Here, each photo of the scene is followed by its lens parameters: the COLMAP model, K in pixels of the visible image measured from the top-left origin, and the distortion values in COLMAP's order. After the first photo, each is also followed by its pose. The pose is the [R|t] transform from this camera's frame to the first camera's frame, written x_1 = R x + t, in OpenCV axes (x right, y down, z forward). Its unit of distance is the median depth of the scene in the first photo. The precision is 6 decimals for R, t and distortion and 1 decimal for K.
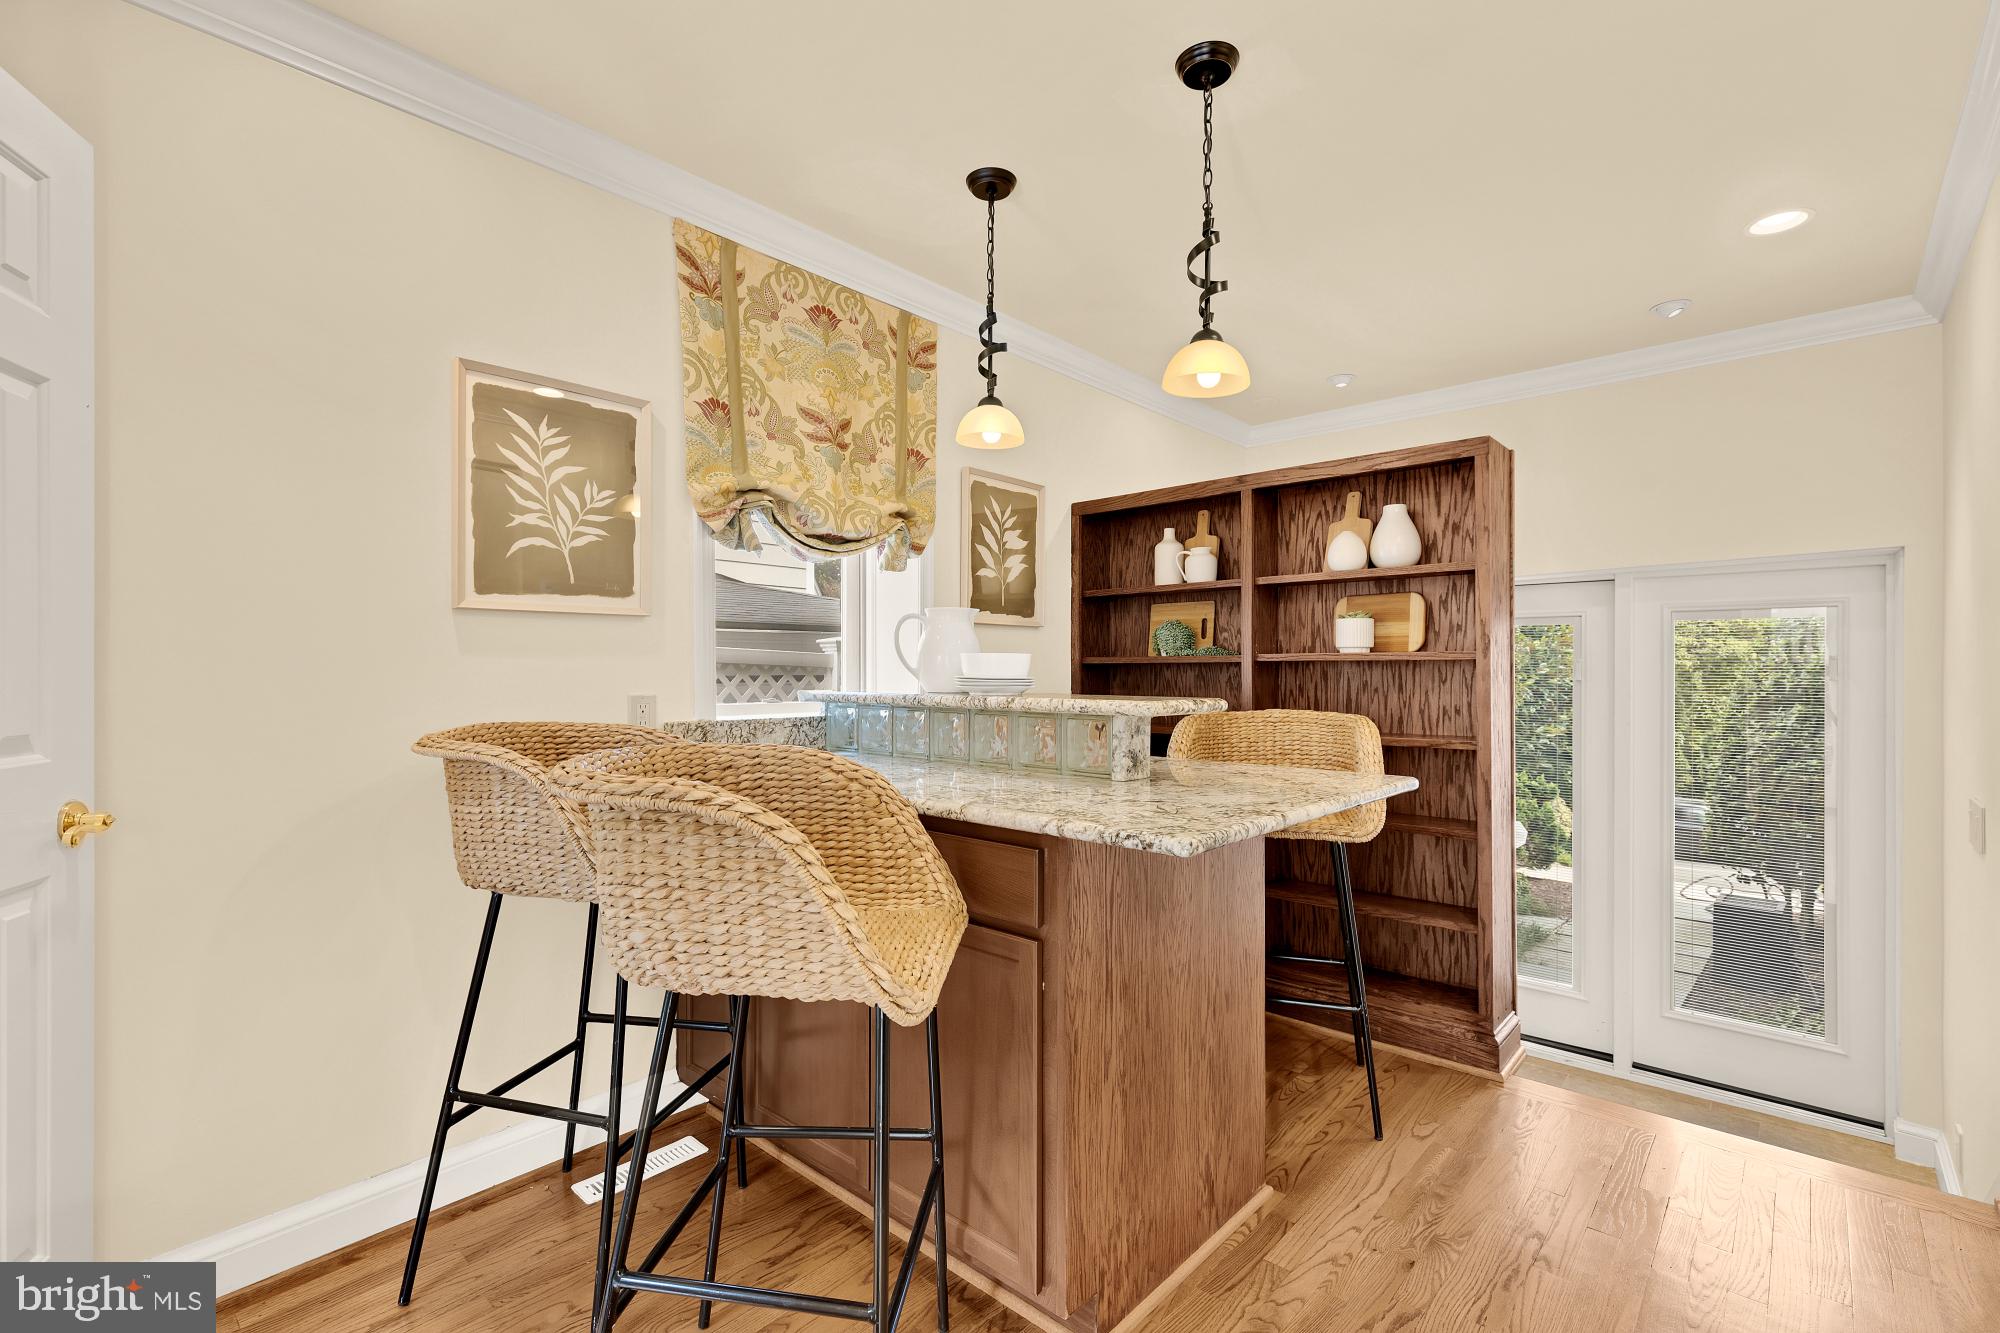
lens RADIAL K [[895.2, 0, 1000.0], [0, 895.2, 666.5], [0, 0, 1]] dist [0.004421, 0.000726]
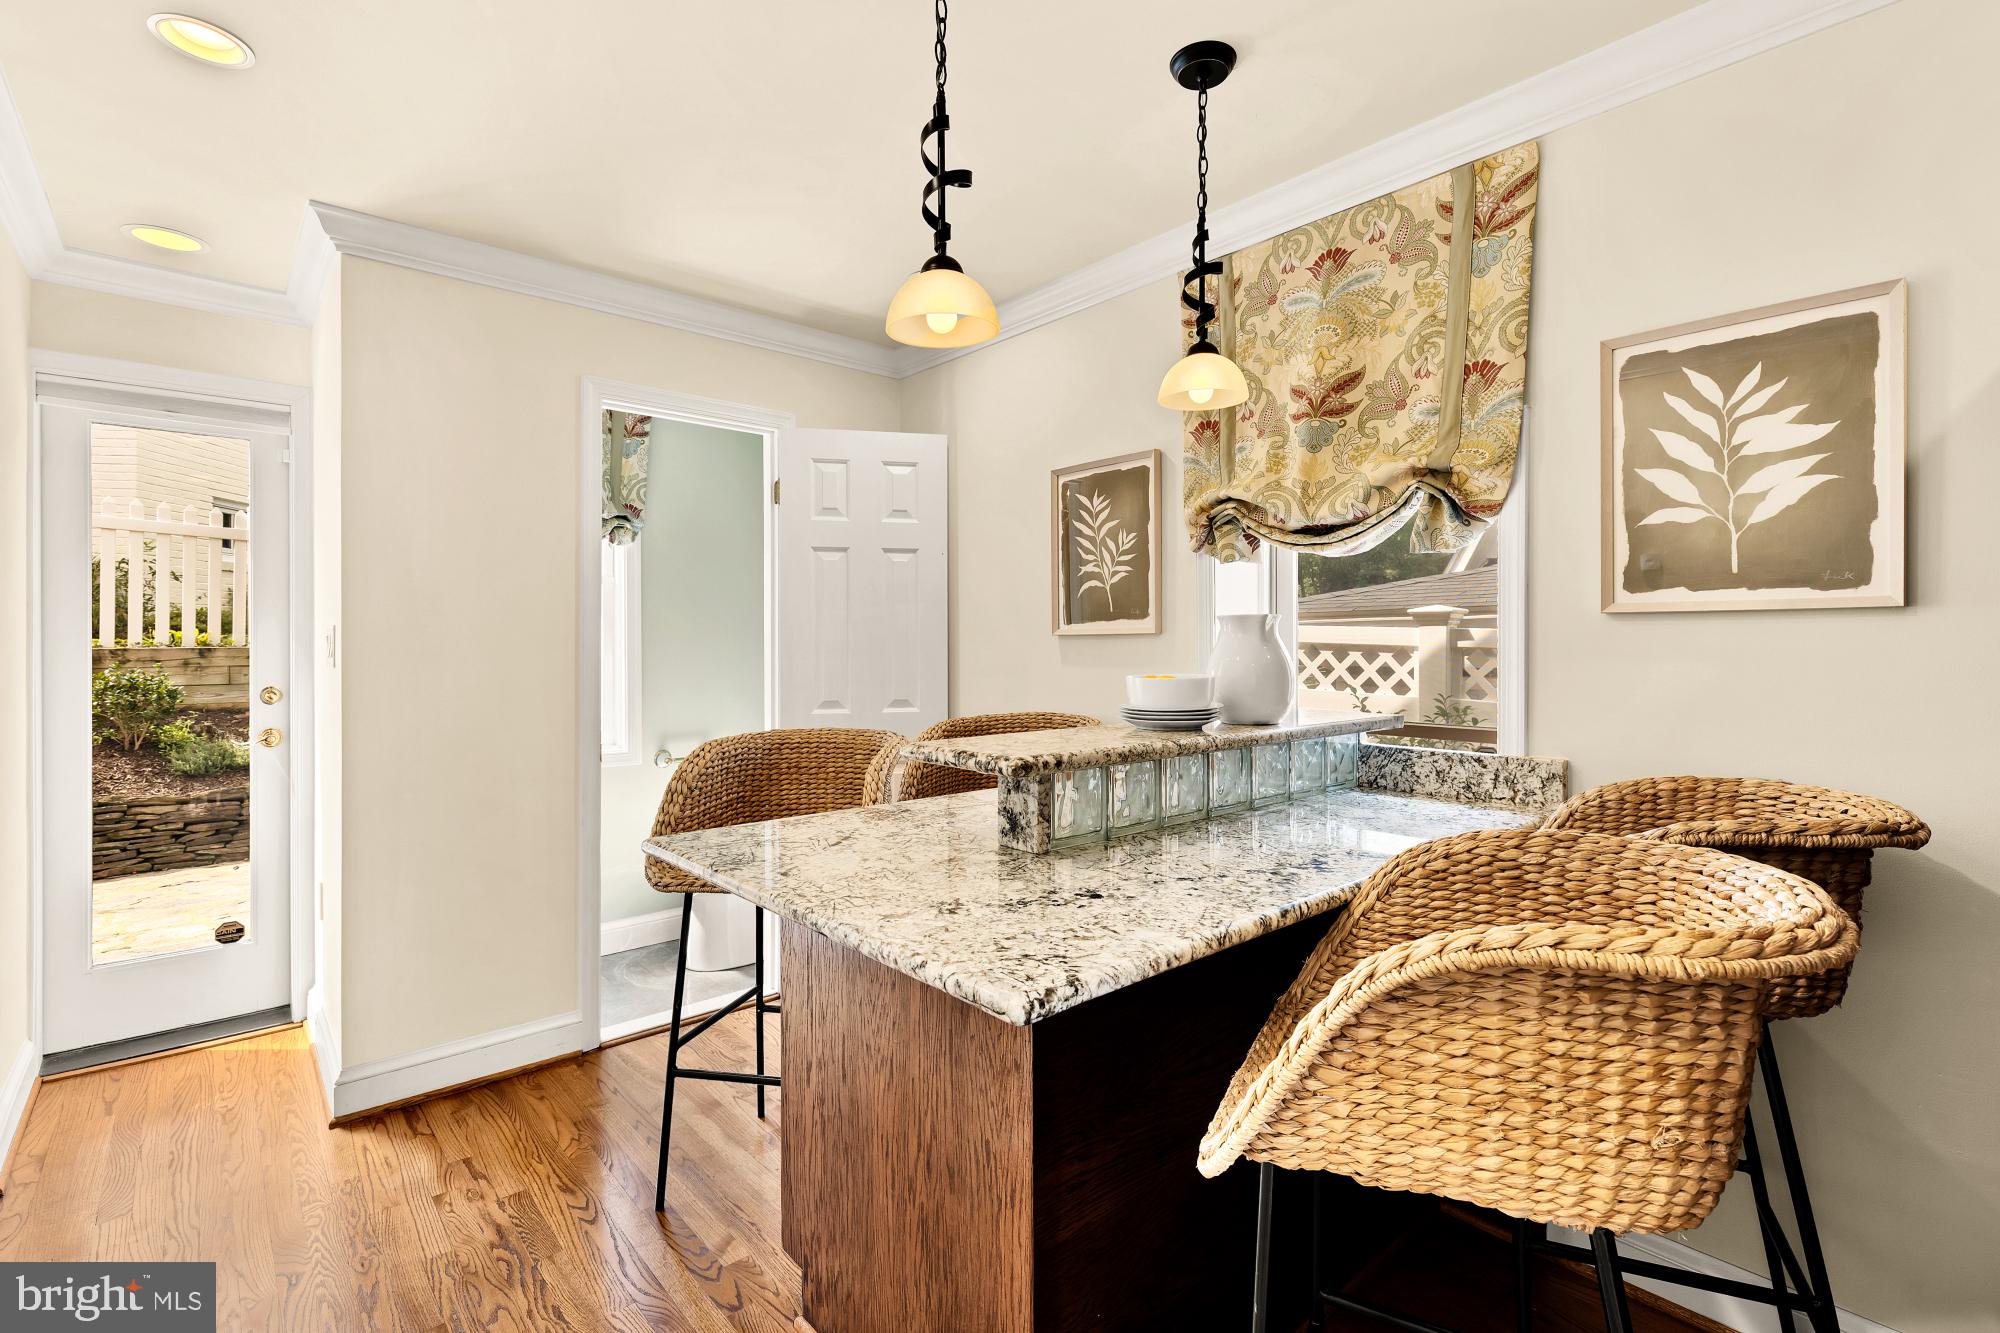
lens RADIAL K [[912.3, 0, 1010.0], [0, 912.3, 653.7], [0, 0, 1]] dist [0.003076, 0.000327]
pose [[-0.106260, 0.009500, -0.994293, 0.775826], [0.005856, 0.999943, 0.008929, -0.040156], [0.994321, -0.004874, -0.106309, 0.900787]]
